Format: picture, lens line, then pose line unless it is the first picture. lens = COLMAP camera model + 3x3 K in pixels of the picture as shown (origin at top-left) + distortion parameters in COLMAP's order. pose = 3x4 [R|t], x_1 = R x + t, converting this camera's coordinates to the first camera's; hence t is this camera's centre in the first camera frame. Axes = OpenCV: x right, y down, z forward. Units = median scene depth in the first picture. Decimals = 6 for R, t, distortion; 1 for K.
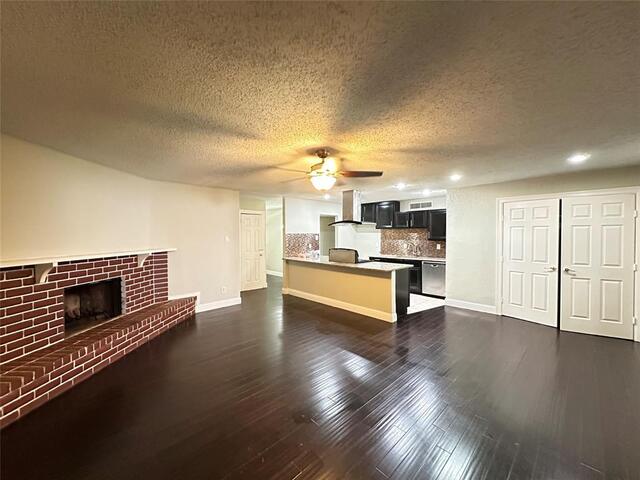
lens RADIAL K [[254.5, 0, 318.6], [0, 254.5, 240.3], [0, 0, 1]] dist [-0.006222, 0.000064]
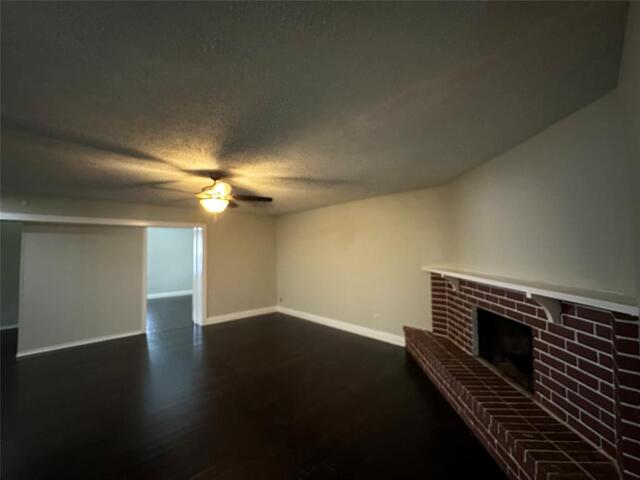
lens RADIAL K [[254.5, 0, 318.6], [0, 254.5, 240.3], [0, 0, 1]] dist [-0.006222, 0.000064]
pose [[-0.999708, 0.023363, 0.006191, -0.242654], [0.023235, 0.999528, -0.020092, -0.033173], [-0.006657, -0.019942, -0.999779, 1.176229]]
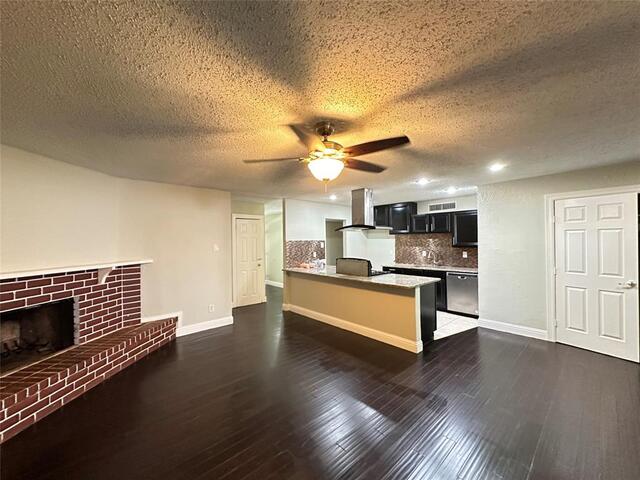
lens RADIAL K [[254.5, 0, 318.6], [0, 254.5, 240.3], [0, 0, 1]] dist [-0.006222, 0.000064]
pose [[0.999482, -0.008718, -0.030988, 0.010782], [0.007940, 0.999653, -0.025125, -0.006892], [0.031196, 0.024866, 0.999204, 0.173217]]
